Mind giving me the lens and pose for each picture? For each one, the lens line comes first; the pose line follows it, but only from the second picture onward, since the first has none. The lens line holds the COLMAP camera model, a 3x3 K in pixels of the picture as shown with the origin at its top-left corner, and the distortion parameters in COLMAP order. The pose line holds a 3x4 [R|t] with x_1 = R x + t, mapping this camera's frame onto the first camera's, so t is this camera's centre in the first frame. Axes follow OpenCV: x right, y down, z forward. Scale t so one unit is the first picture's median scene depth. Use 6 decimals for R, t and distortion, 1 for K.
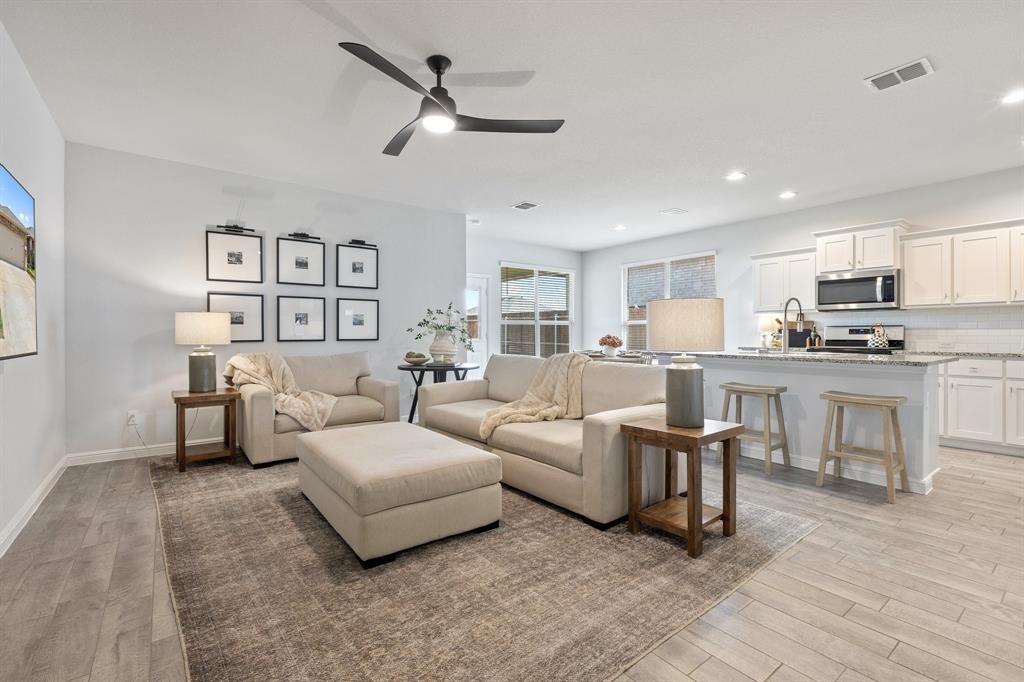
lens RADIAL K [[453.0, 0, 508.6], [0, 453.0, 334.4], [0, 0, 1]] dist [-0.000179, -0.000314]
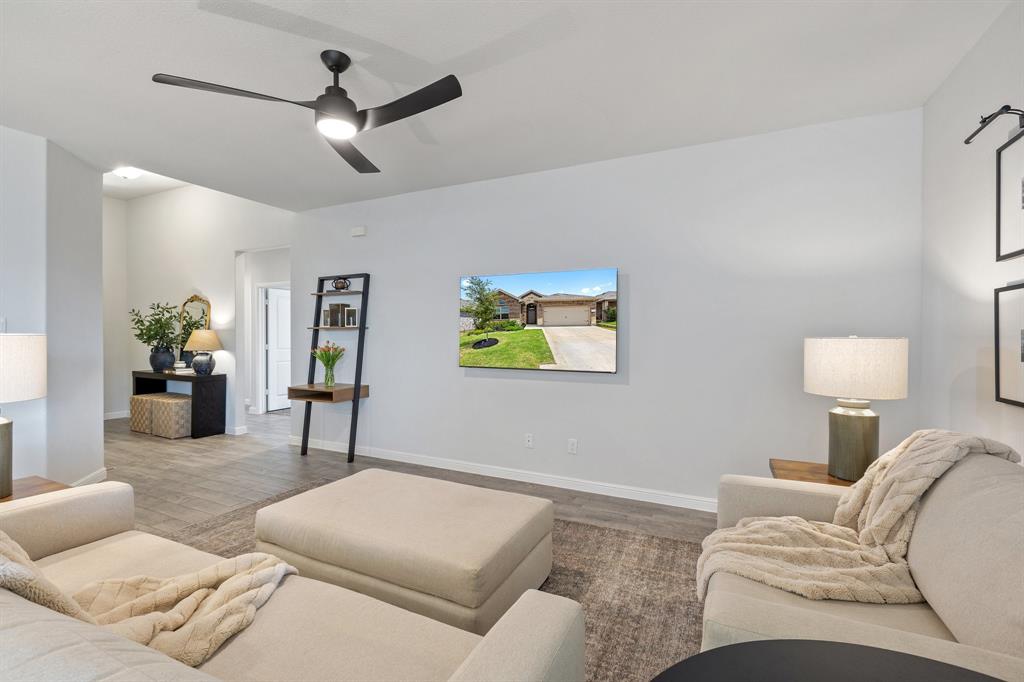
lens RADIAL K [[462.3, 0, 498.1], [0, 462.3, 339.5], [0, 0, 1]] dist [0.010415, 0.000026]
pose [[-0.902558, 0.007712, -0.430498, -0.031043], [-0.000328, 0.999827, 0.018599, -0.056100], [0.430567, 0.016928, -0.902400, 1.321399]]
